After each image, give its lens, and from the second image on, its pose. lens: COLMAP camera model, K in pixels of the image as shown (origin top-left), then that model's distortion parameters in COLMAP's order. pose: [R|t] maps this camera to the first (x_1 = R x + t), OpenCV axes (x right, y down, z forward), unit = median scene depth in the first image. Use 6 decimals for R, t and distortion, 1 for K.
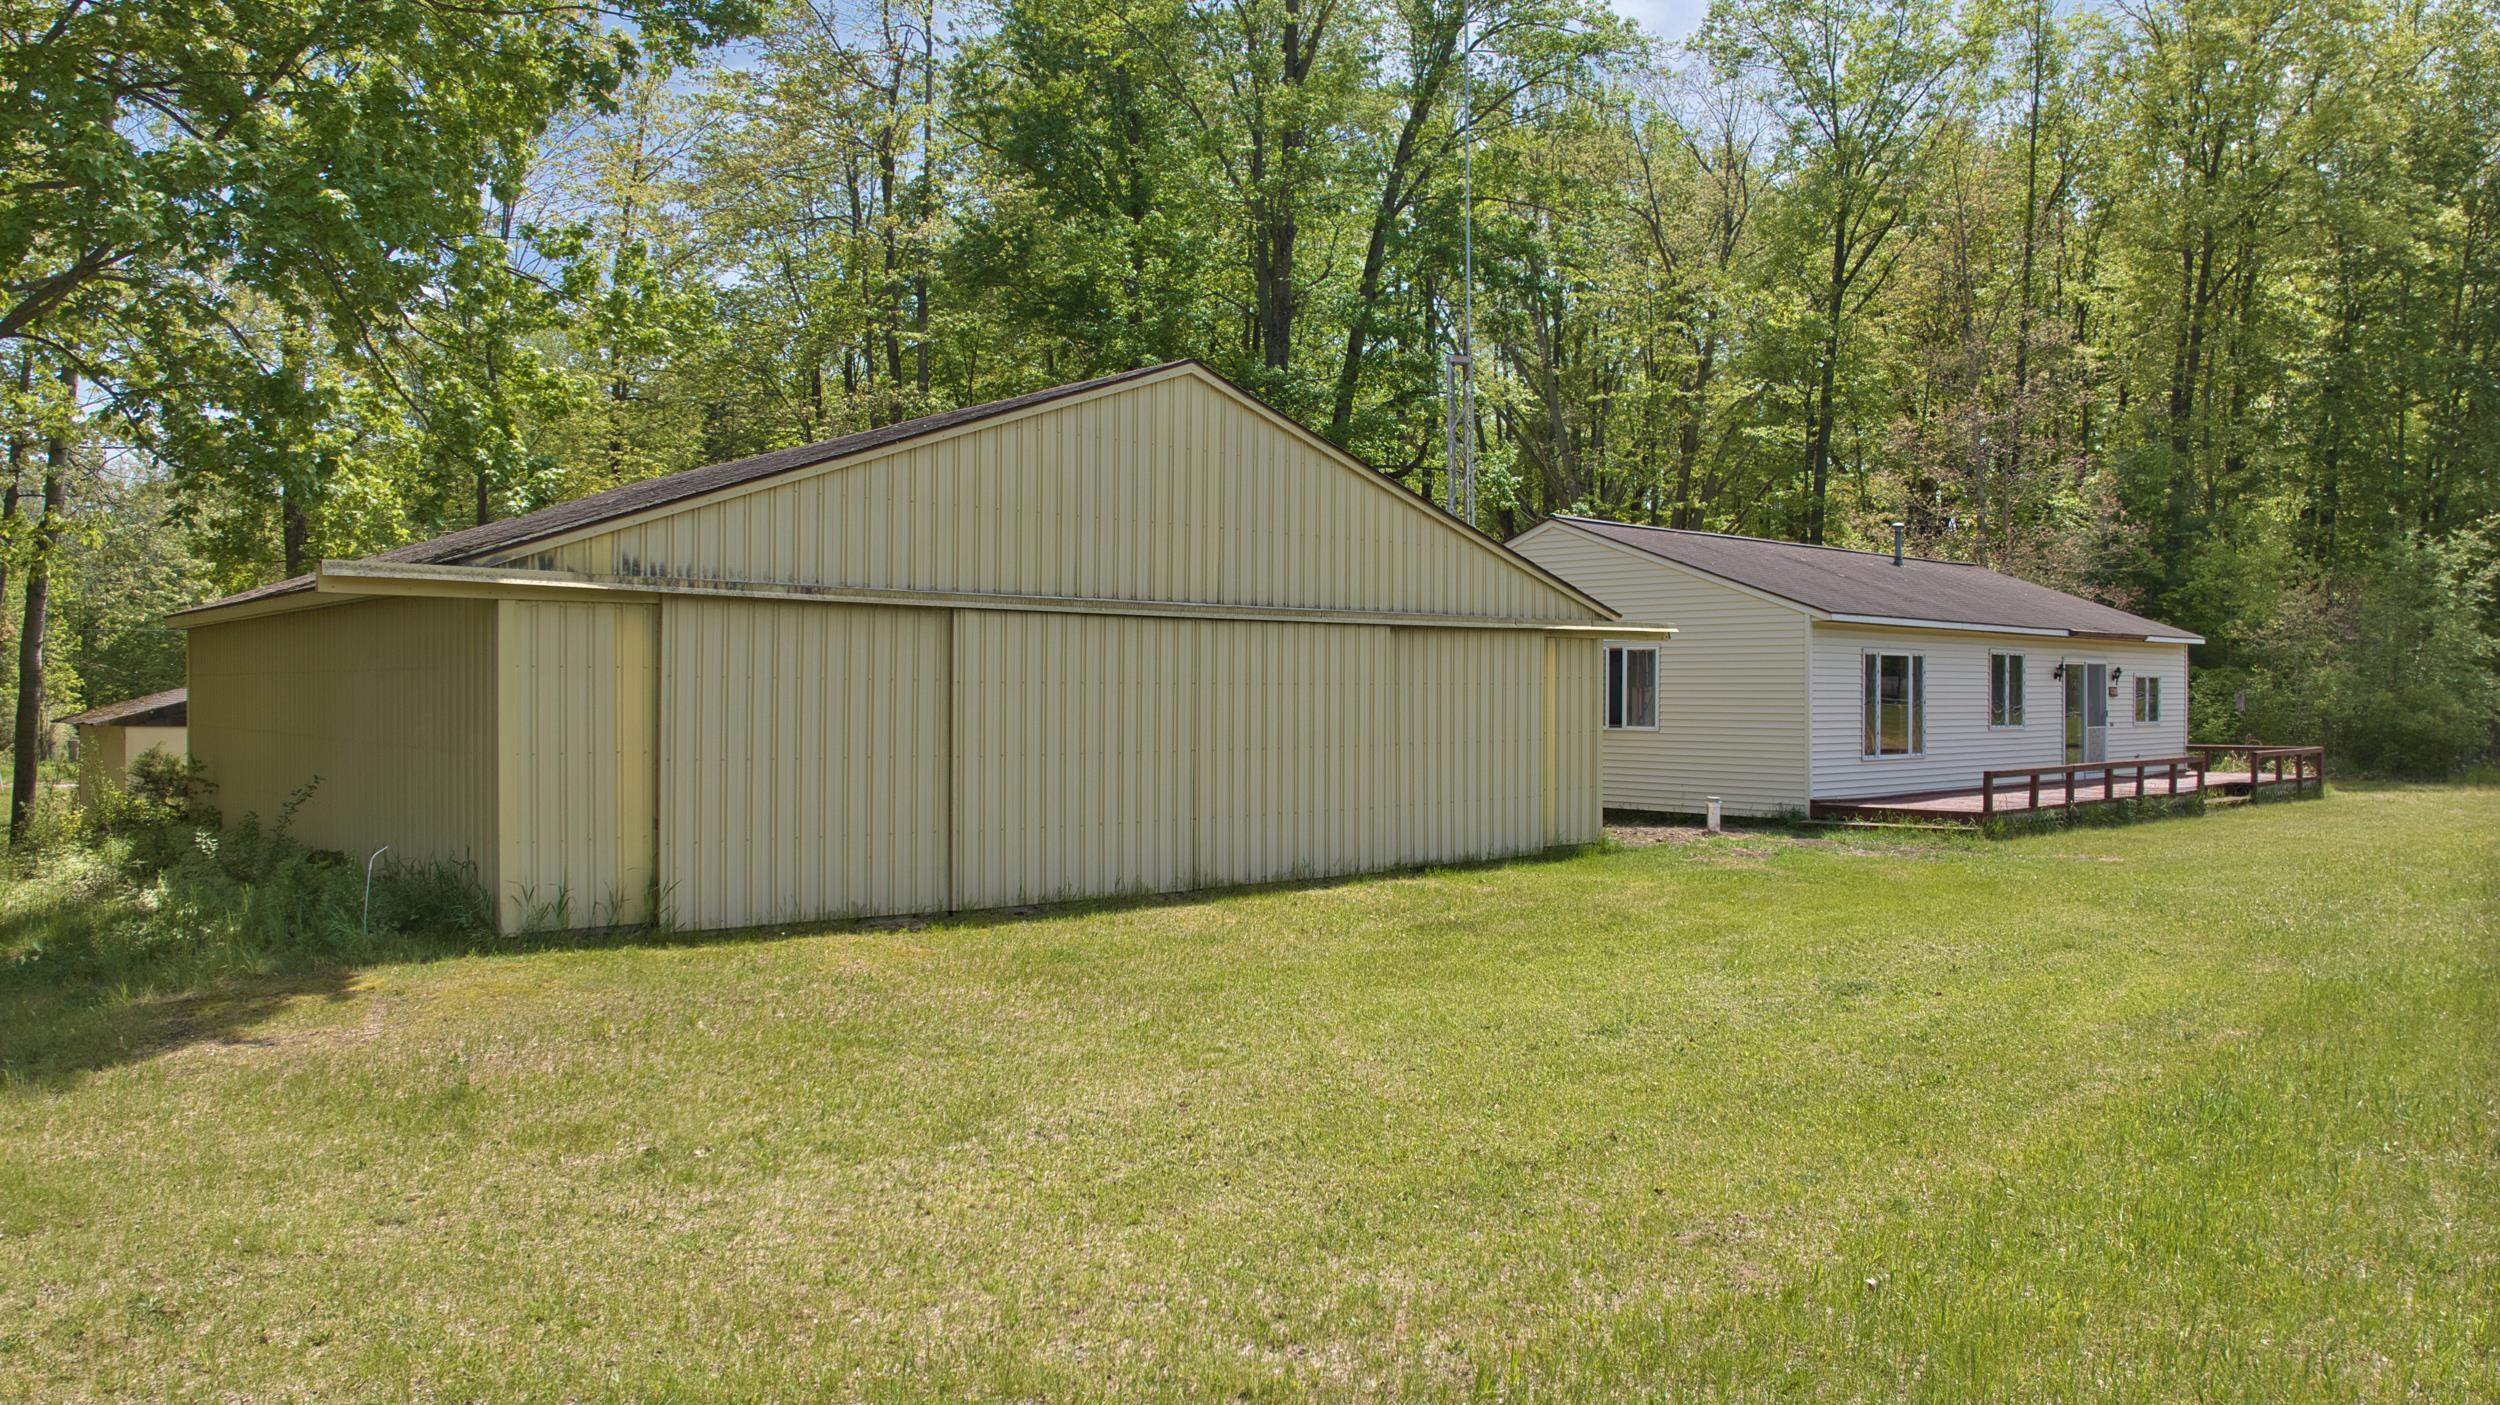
lens RADIAL K [[1773.5, 0, 1250.0], [0, 1773.5, 702.5], [0, 0, 1]] dist [-0.099834, -0.016980]
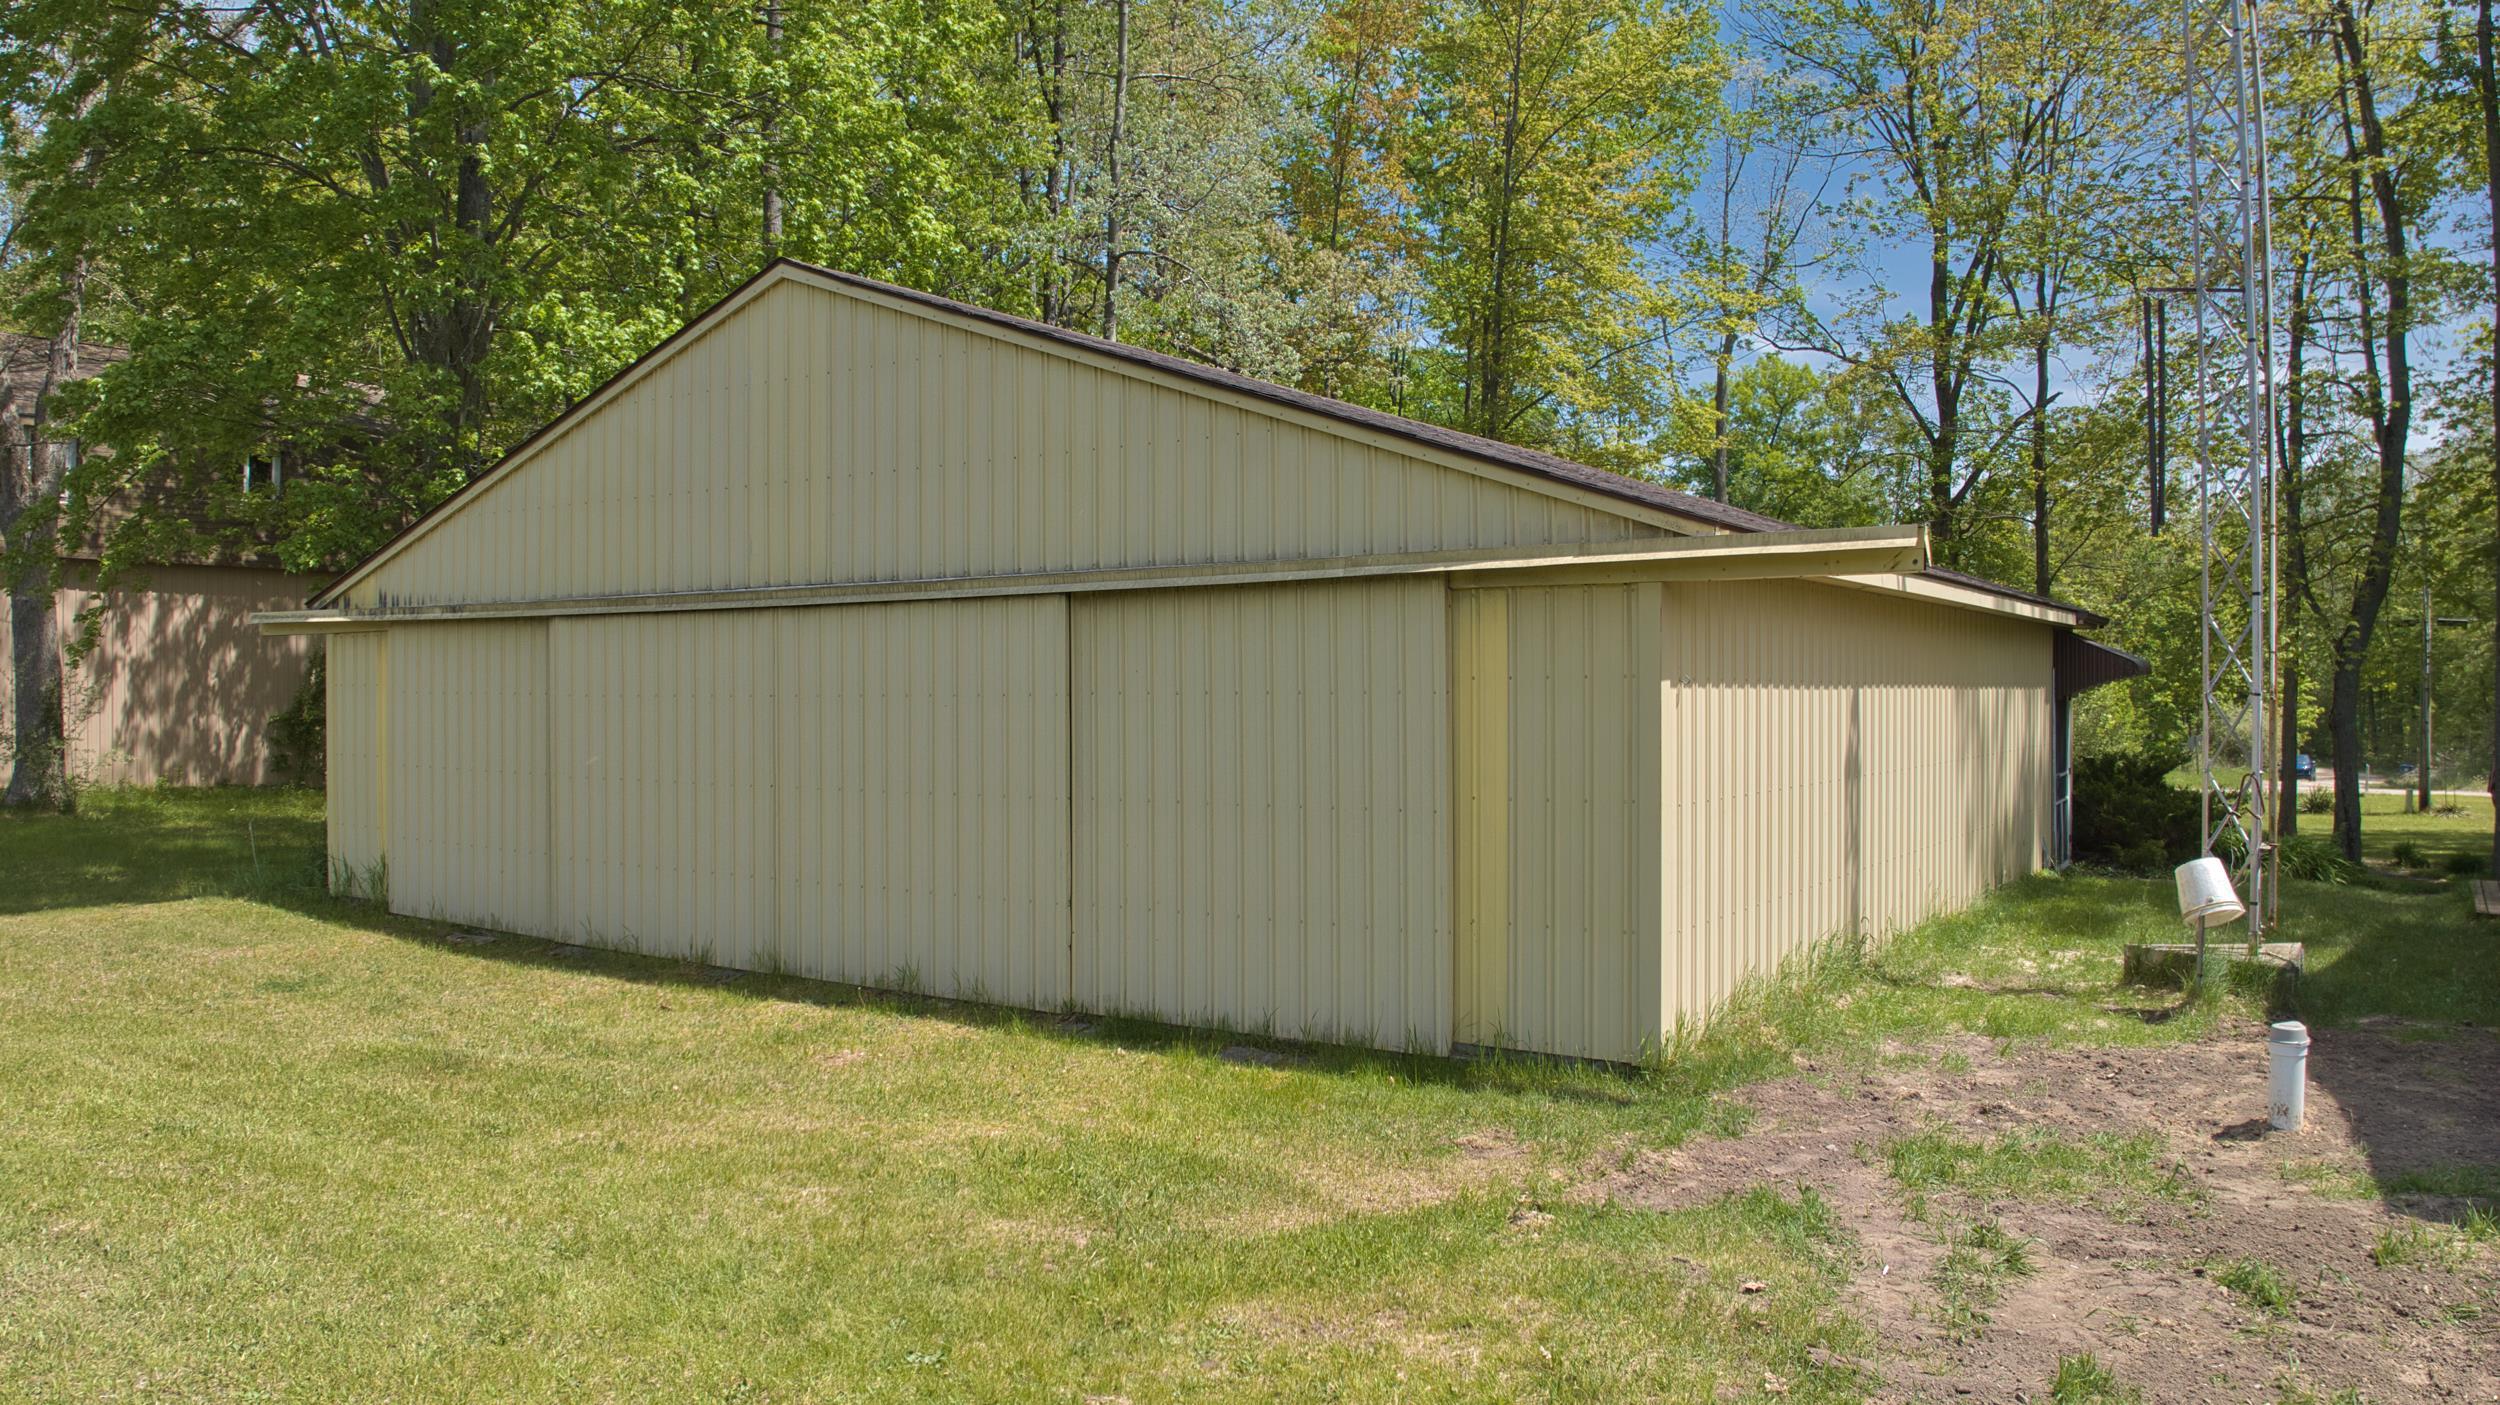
lens RADIAL K [[1759.6, 0, 1309.6], [0, 1759.6, 711.4], [0, 0, 1]] dist [-0.065360, -0.058656]
pose [[0.271273, 0.009484, -0.962456, 0.517313], [0.000113, 0.999951, 0.009886, -0.008366], [0.962503, -0.002791, 0.271258, 0.721209]]
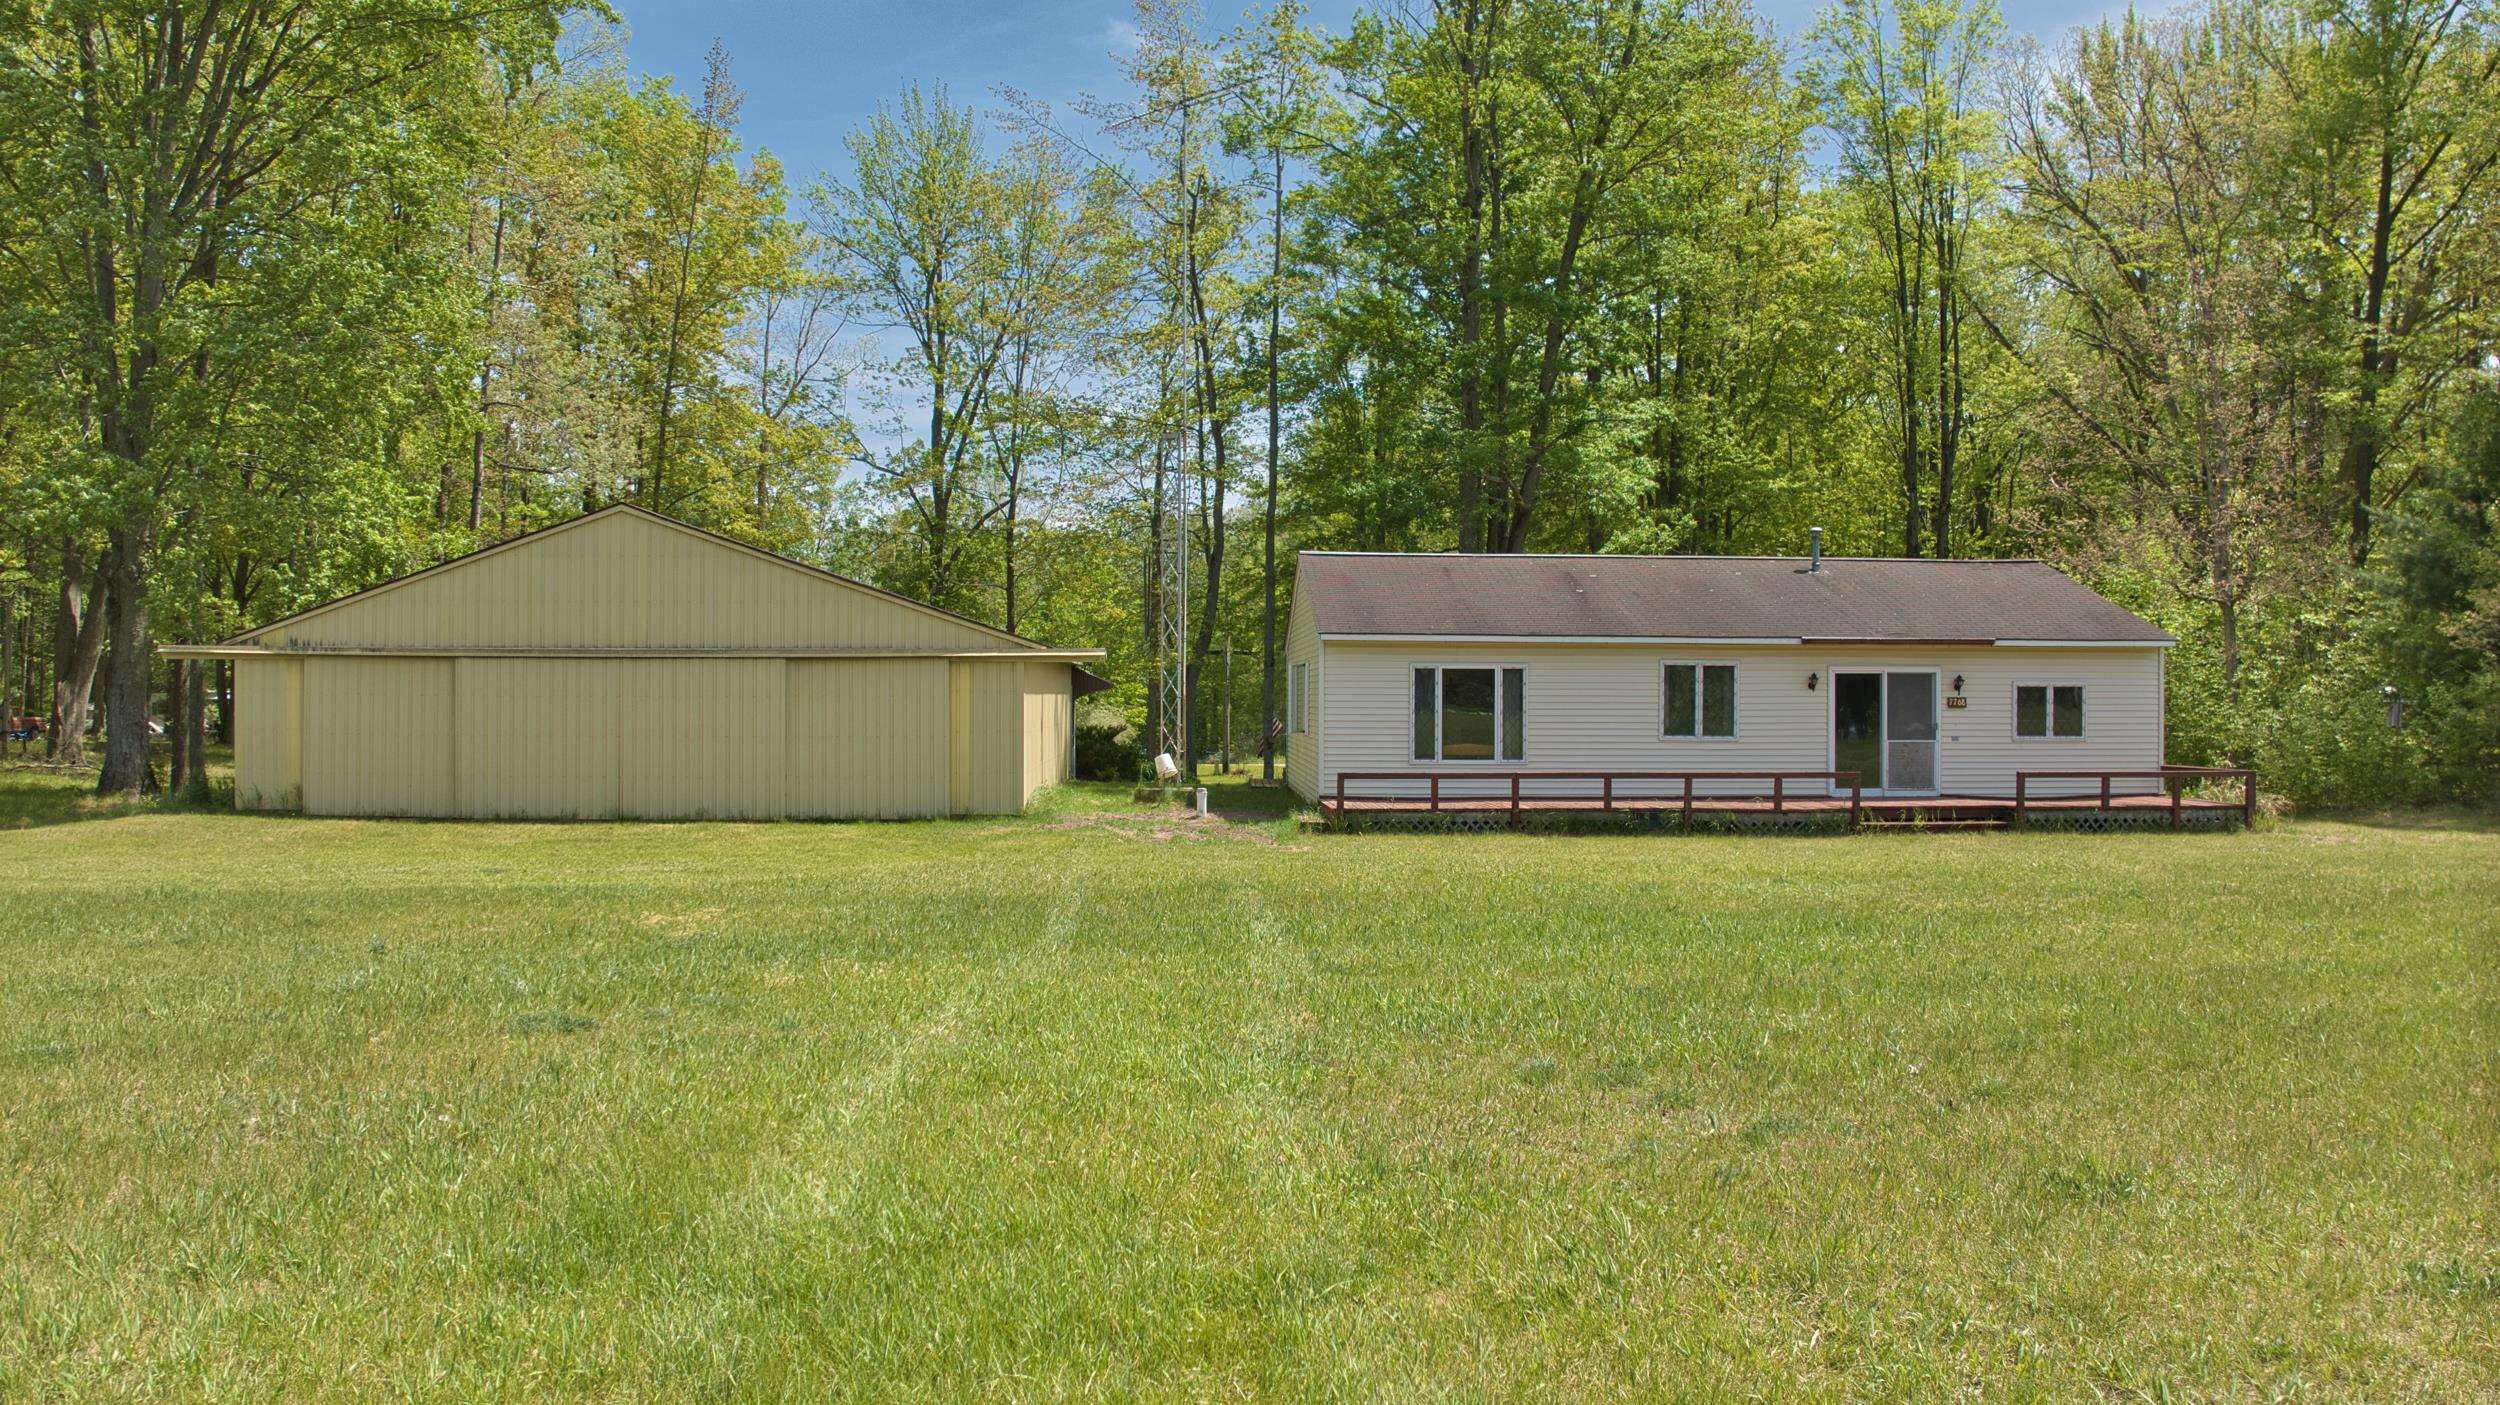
lens RADIAL K [[1749.5, 0, 1250.0], [0, 1749.5, 702.5], [0, 0, 1]] dist [-0.101422, -0.015288]
pose [[0.767351, 0.005693, -0.641202, 1.051785], [-0.005733, 0.999982, 0.002019, -0.007959], [0.641202, 0.002127, 0.767369, 0.088019]]
